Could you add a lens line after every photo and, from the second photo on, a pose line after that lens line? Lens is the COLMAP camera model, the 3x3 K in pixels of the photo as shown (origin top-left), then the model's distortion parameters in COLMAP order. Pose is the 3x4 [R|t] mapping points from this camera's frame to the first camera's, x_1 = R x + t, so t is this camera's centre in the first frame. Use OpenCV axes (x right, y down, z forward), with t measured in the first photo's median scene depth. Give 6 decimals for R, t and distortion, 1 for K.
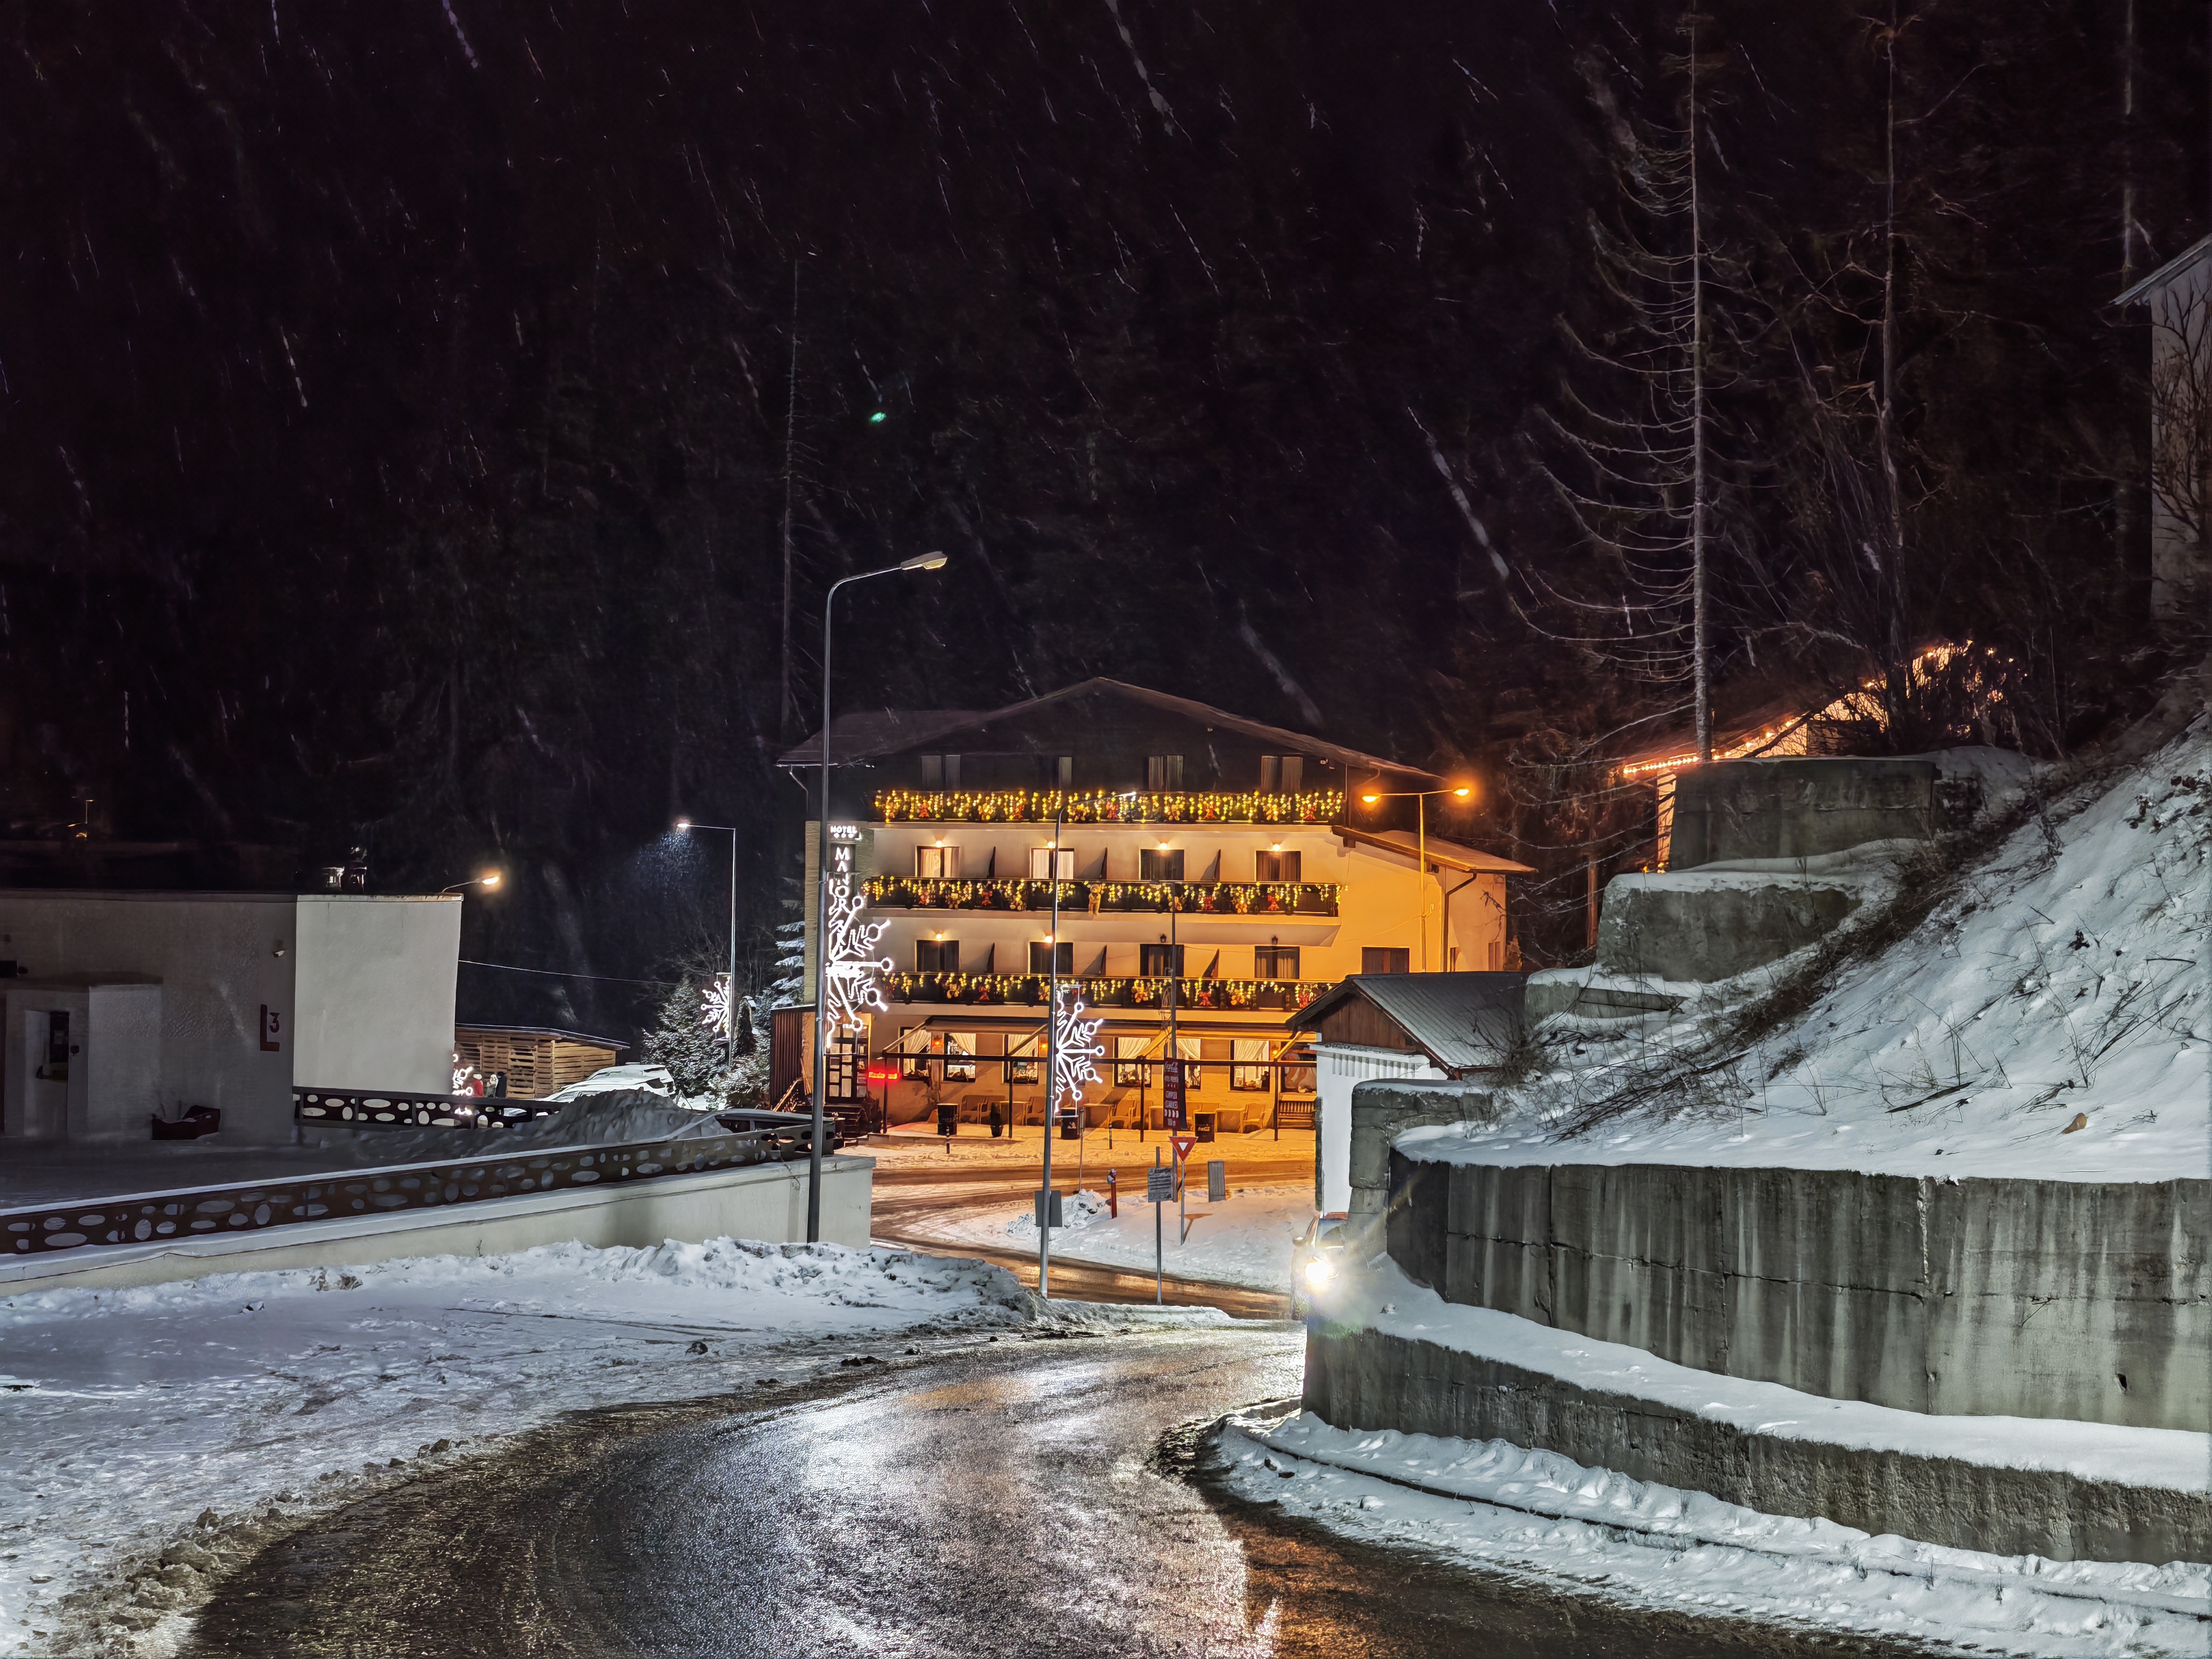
lens RADIAL K [[2907.8, 0, 1104.6], [0, 2907.8, 816.1], [0, 0, 1]] dist [0.145971, -0.458208]
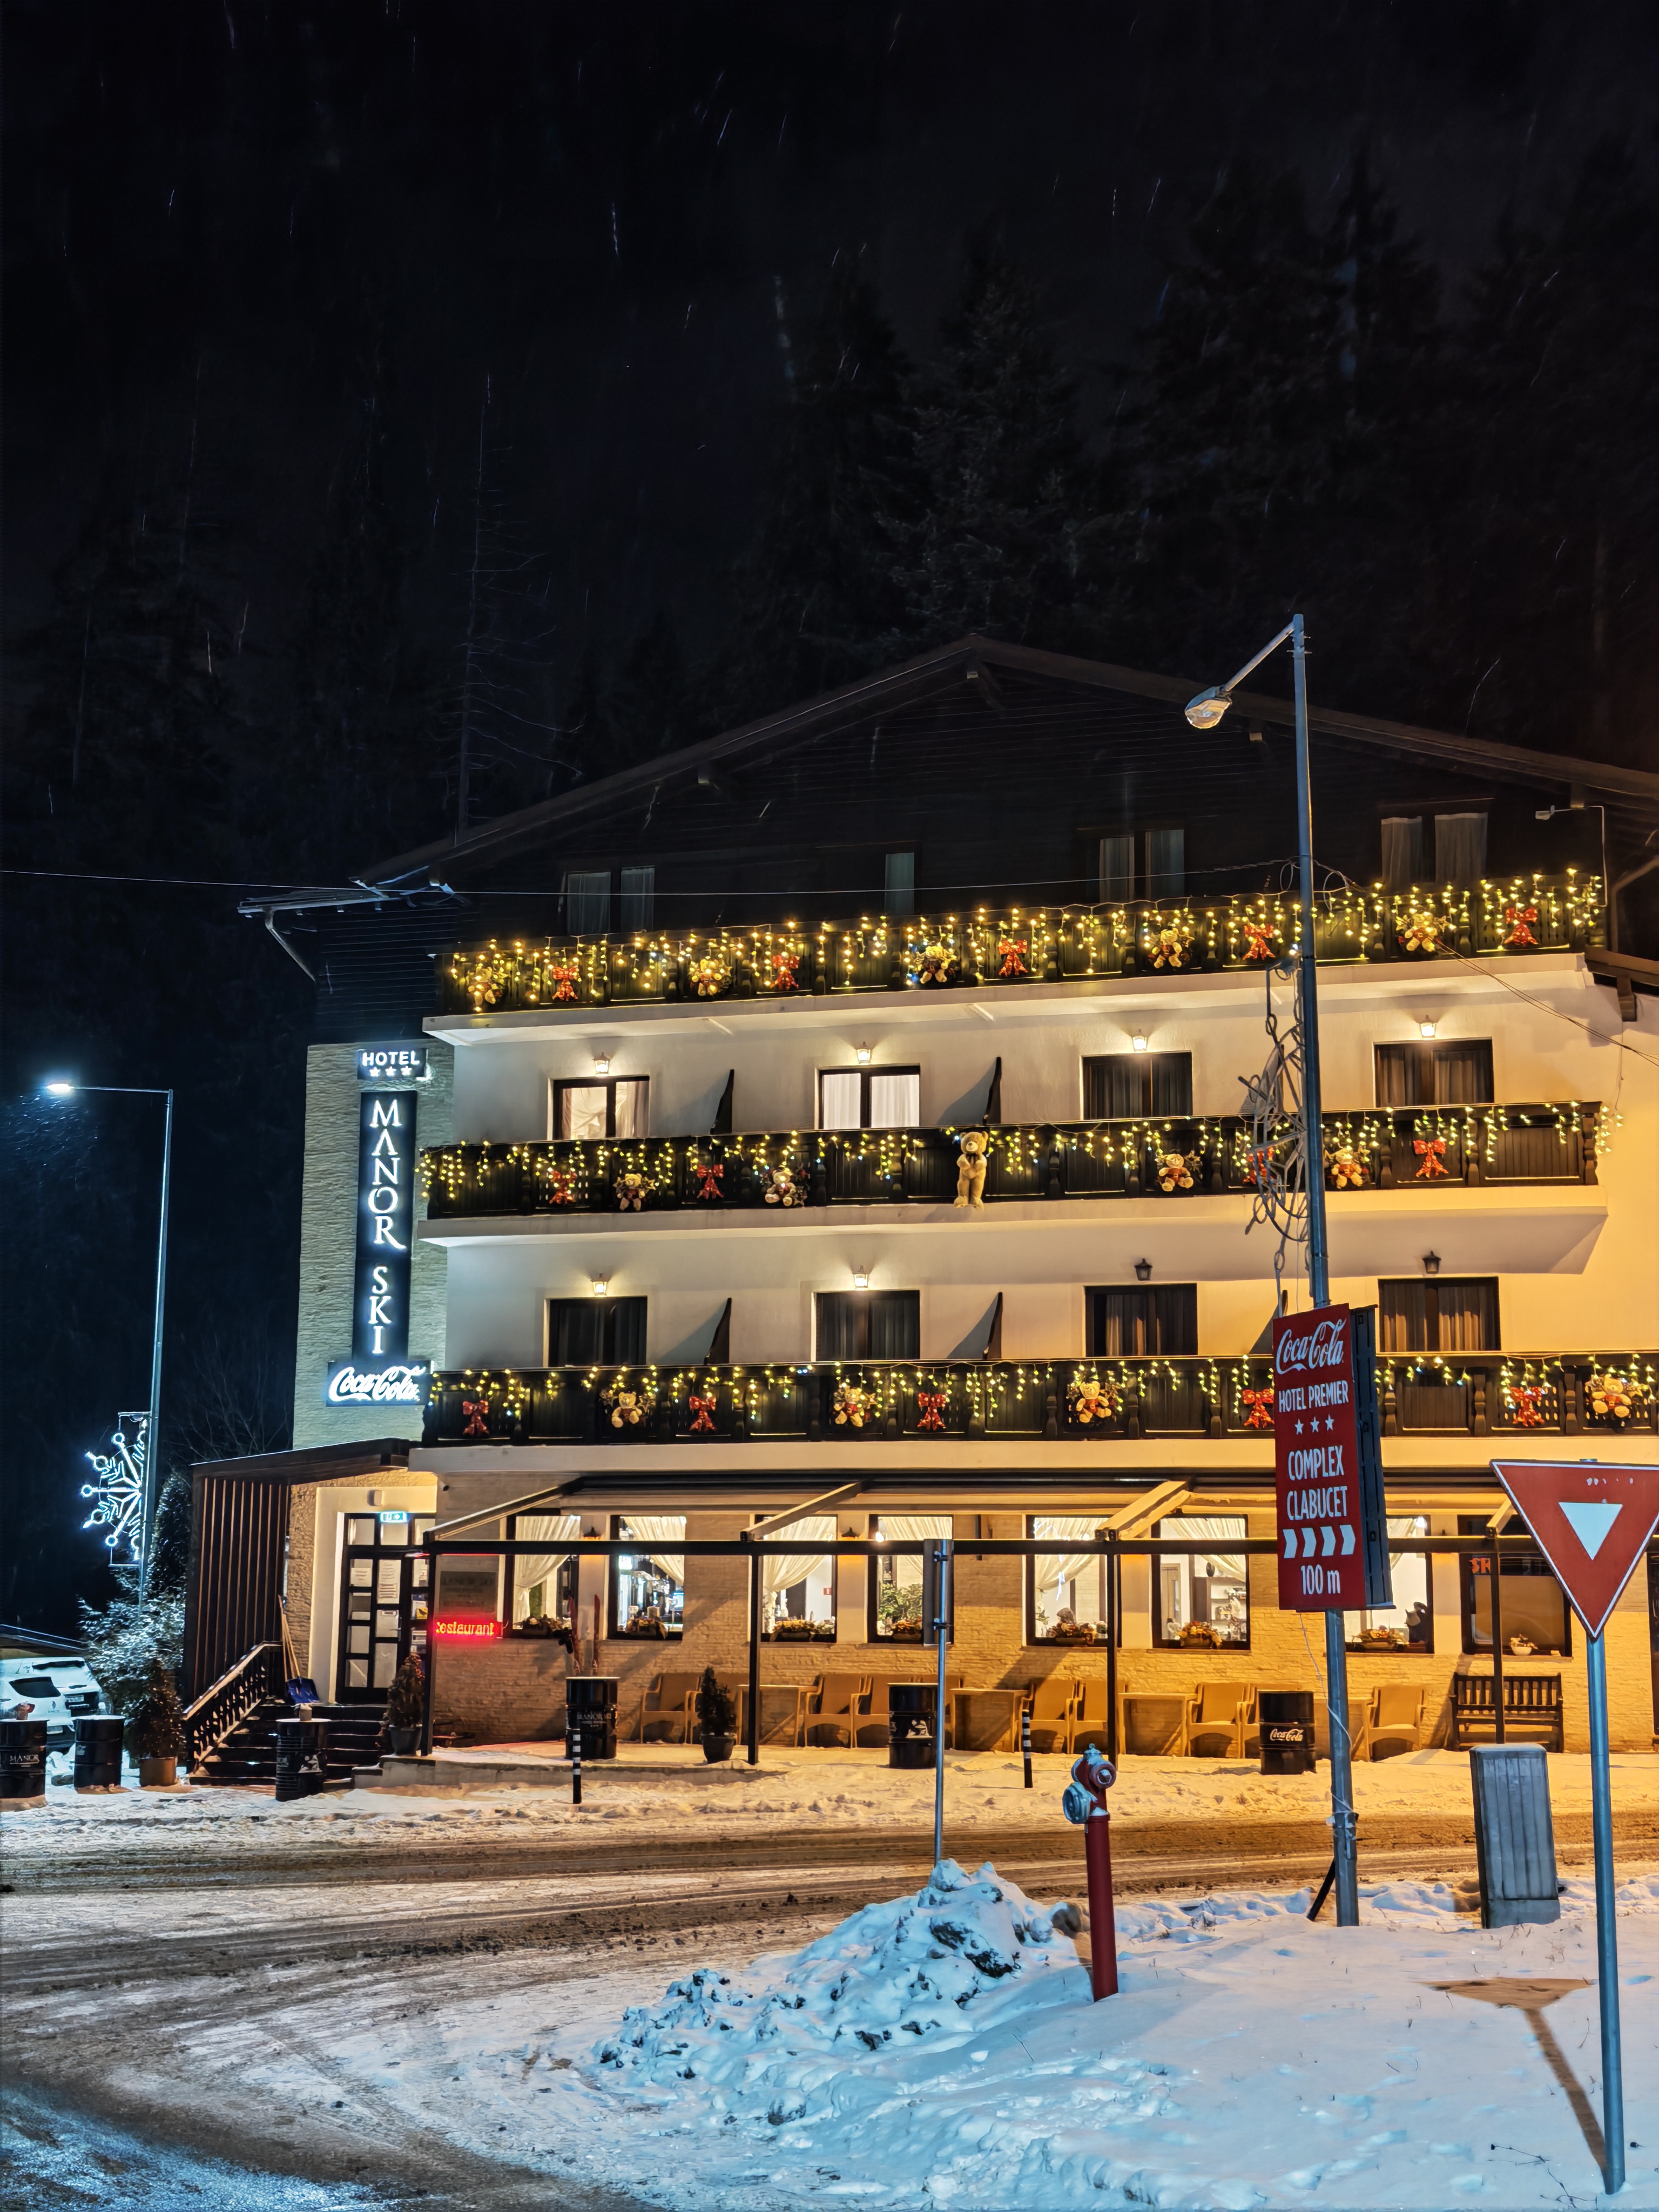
lens RADIAL K [[2907.8, 0, 830.3], [0, 2907.8, 1129.6], [0, 0, 1]] dist [0.145971, -0.458208]
pose [[0.998874, -0.010912, -0.046168, -0.004325], [0.004085, 0.989356, -0.145459, 0.081266], [0.047264, 0.145107, 0.988286, 0.595462]]
